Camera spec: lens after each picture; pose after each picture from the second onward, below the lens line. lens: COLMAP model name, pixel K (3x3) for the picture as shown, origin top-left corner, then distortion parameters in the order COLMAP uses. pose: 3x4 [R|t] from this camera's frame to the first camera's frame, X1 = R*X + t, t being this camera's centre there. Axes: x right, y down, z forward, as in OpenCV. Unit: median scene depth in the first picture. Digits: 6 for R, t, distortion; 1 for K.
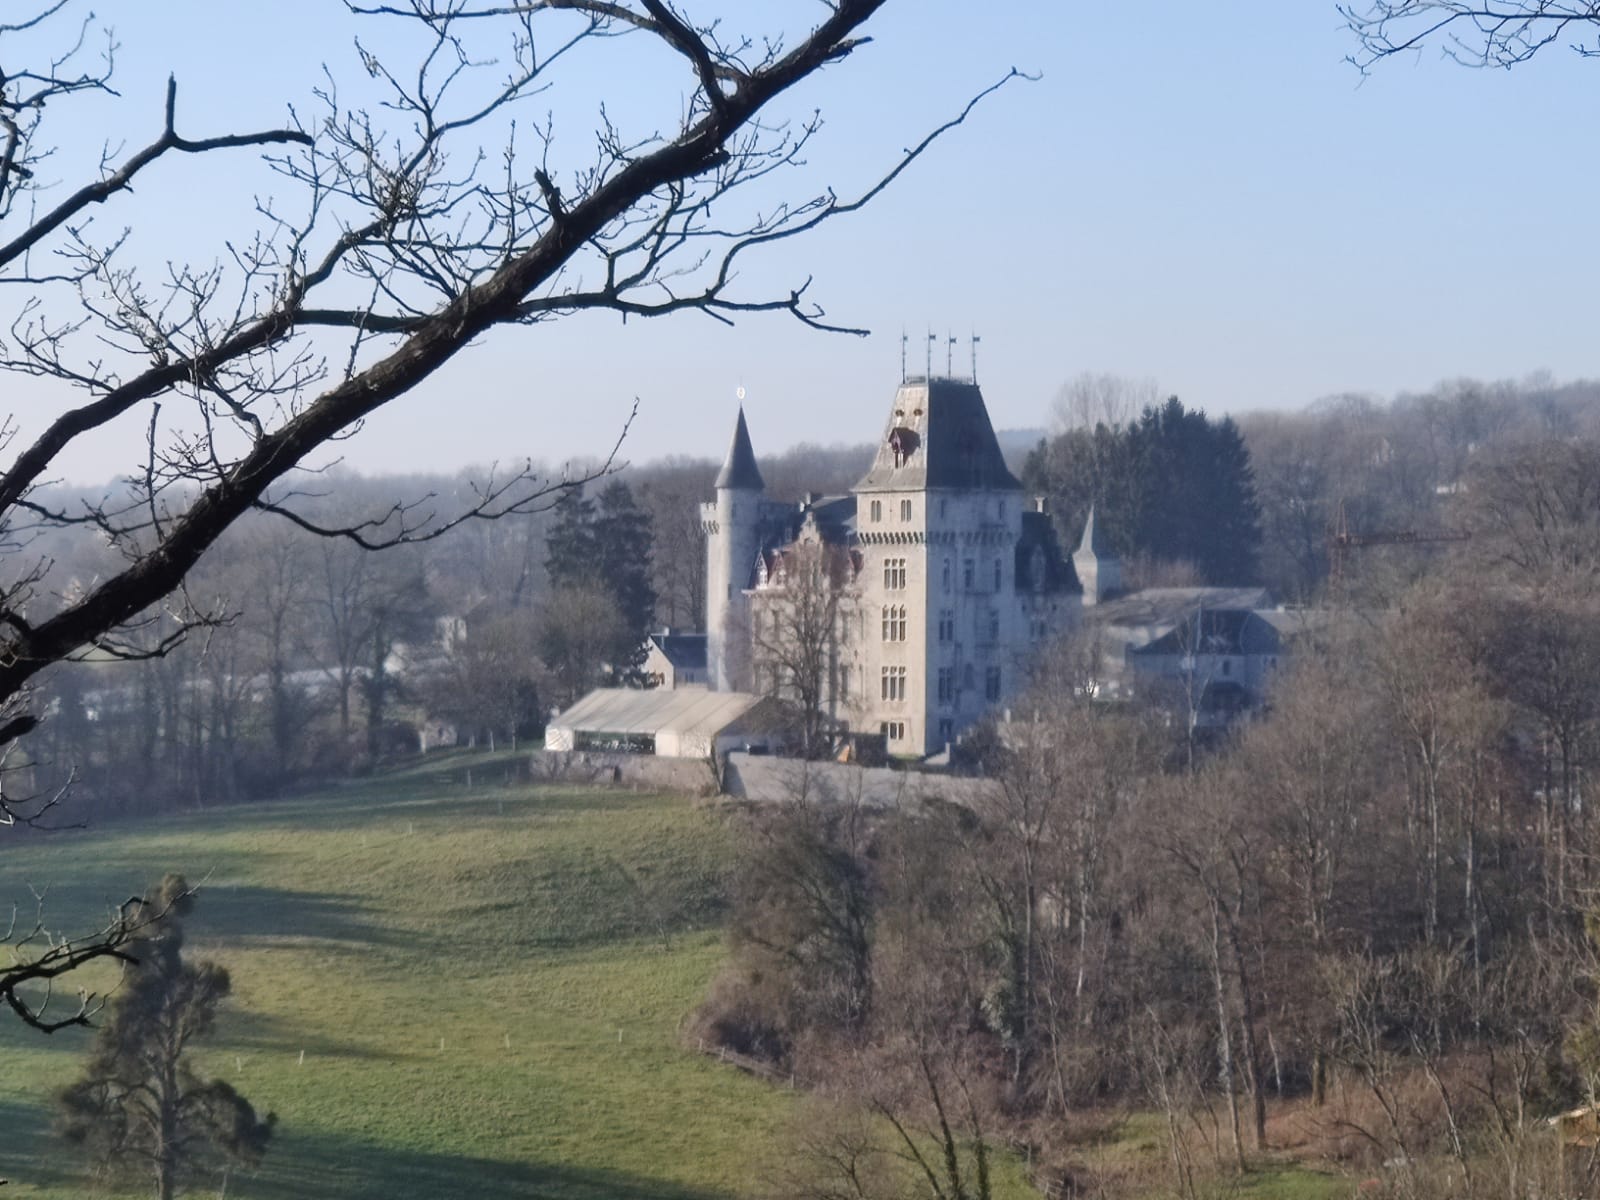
lens RADIAL K [[1223.5, 0, 804.3], [0, 1223.5, 593.9], [0, 0, 1]] dist [-0.037222, 0.121390]
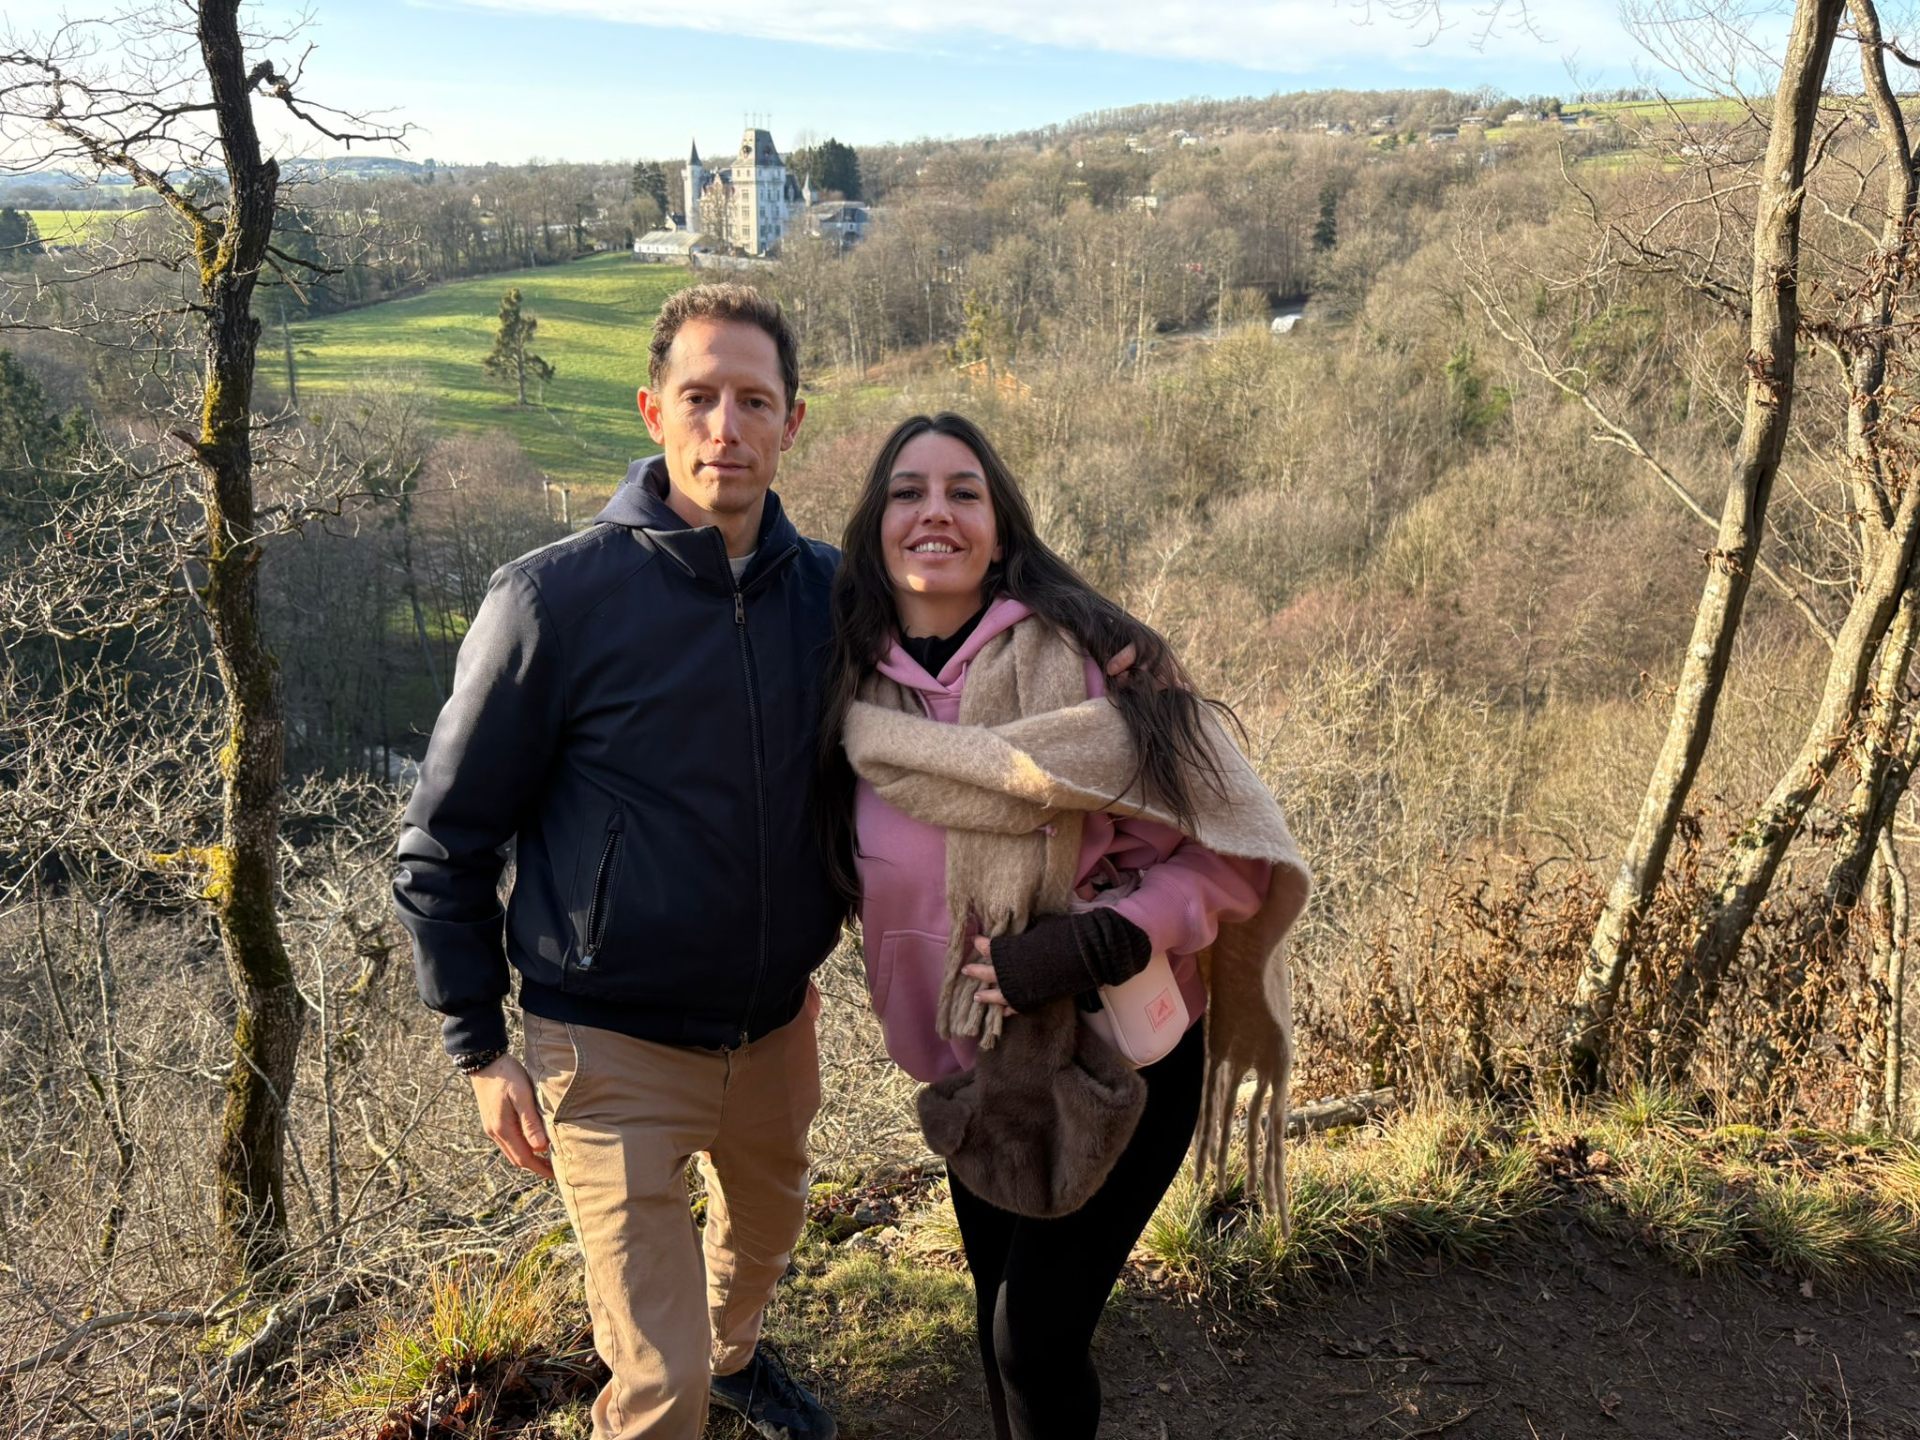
lens RADIAL K [[1468.2, 0, 965.1], [0, 1468.2, 712.7], [0, 0, 1]] dist [-0.037222, 0.121390]
pose [[0.987930, -0.043062, 0.148794, 0.014429], [-0.038684, 0.861554, 0.506189, -0.794367], [-0.149991, -0.505836, 0.849490, -2.948115]]
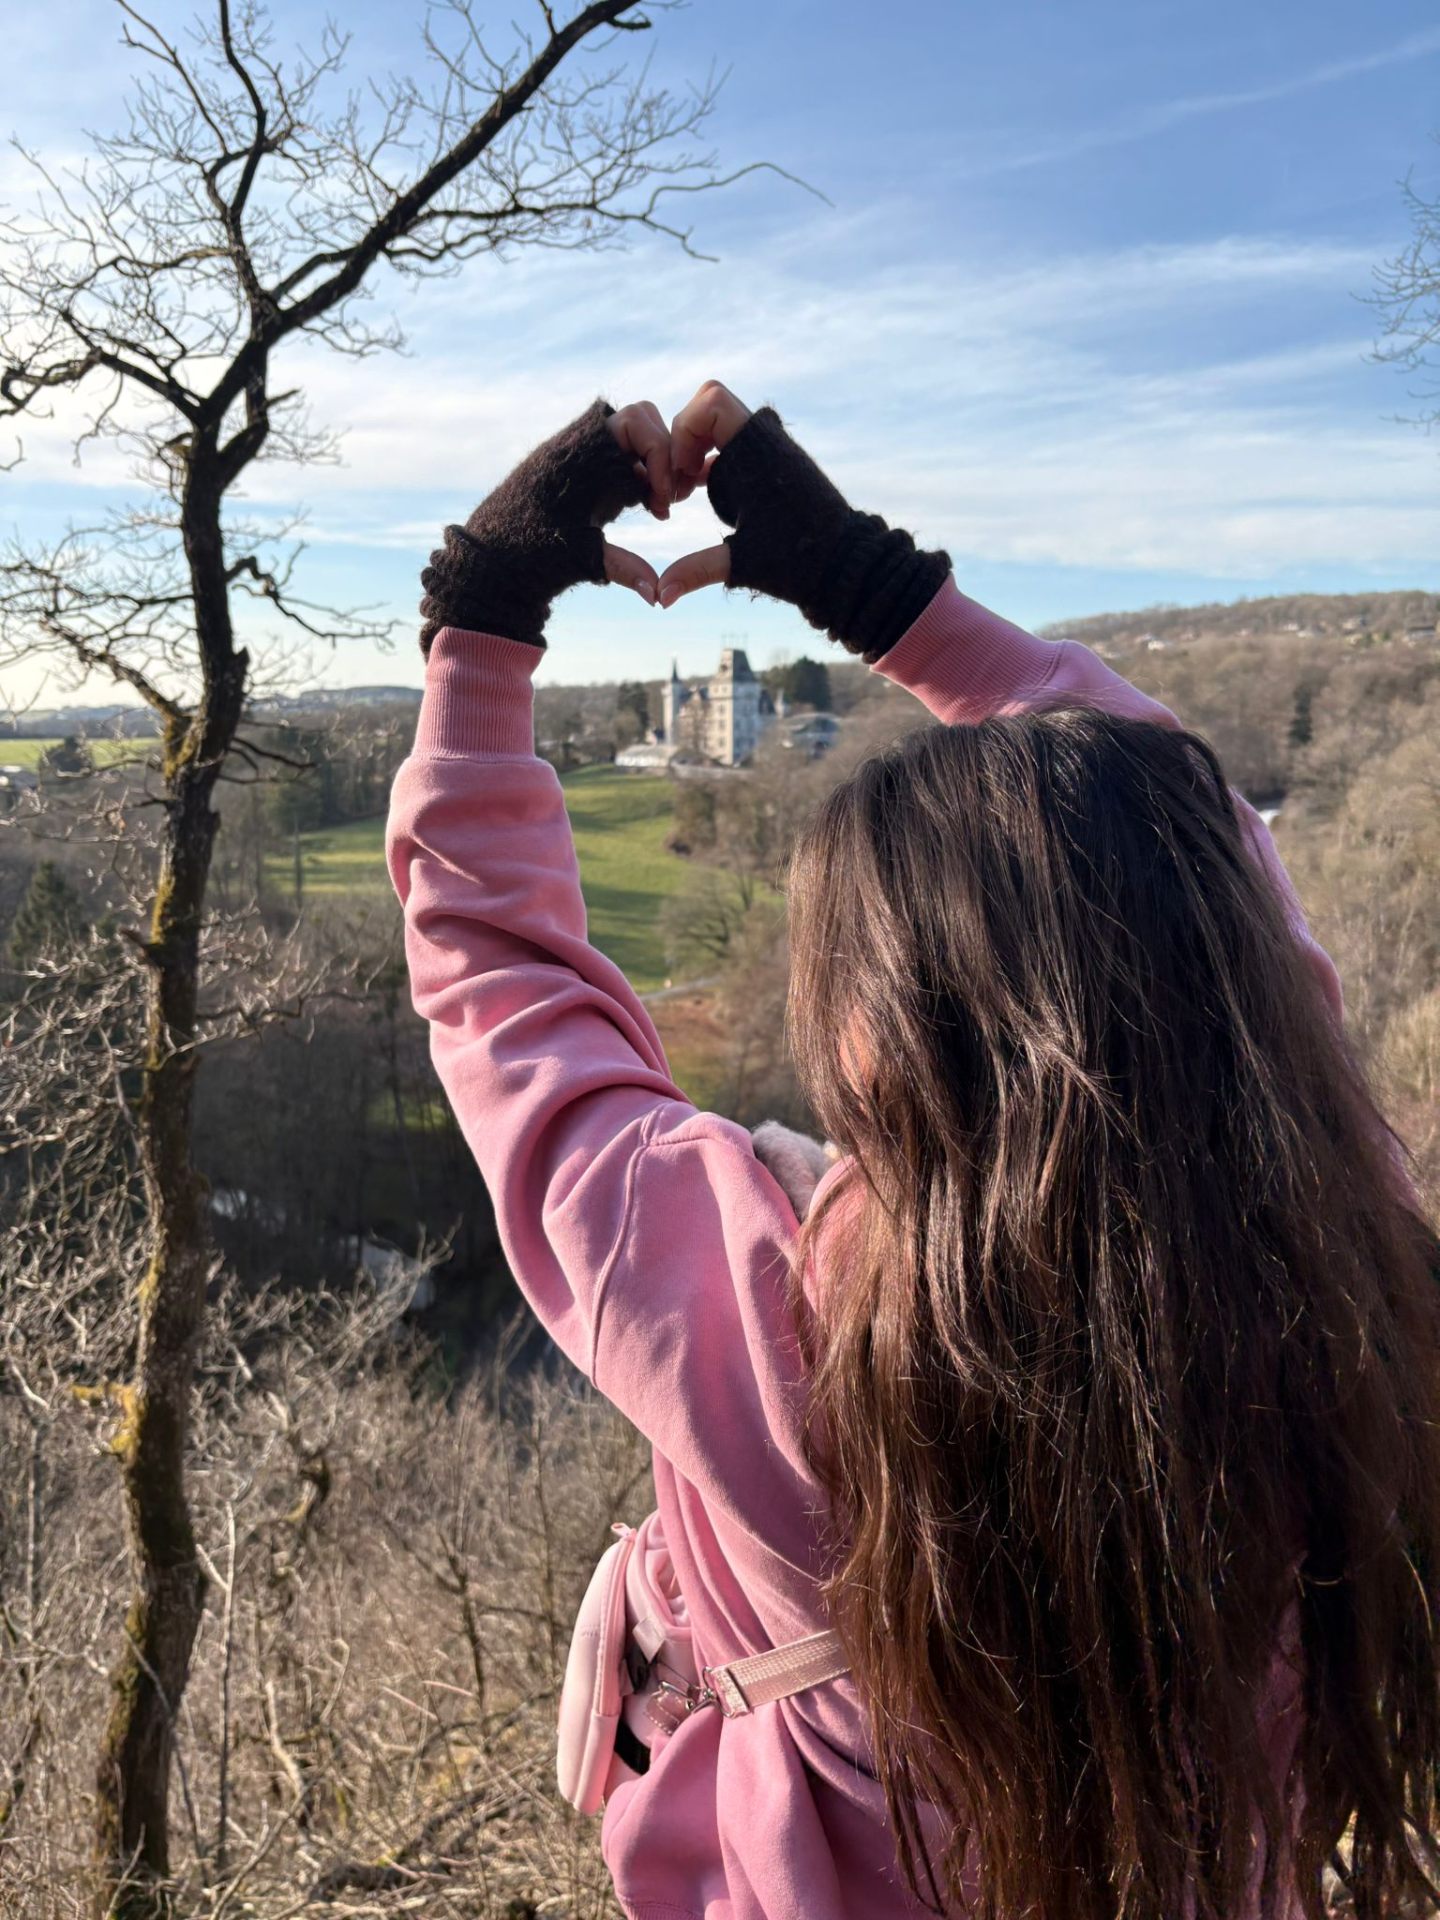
lens RADIAL K [[1374.5, 0, 720.0], [0, 1374.5, 960.0], [0, 0, 1]] dist [0.064672, -0.002557]
pose [[0.999705, -0.019302, 0.014709, 0.001138], [0.012799, 0.934327, 0.356187, -0.709524], [-0.020618, -0.355894, 0.934299, -2.720730]]
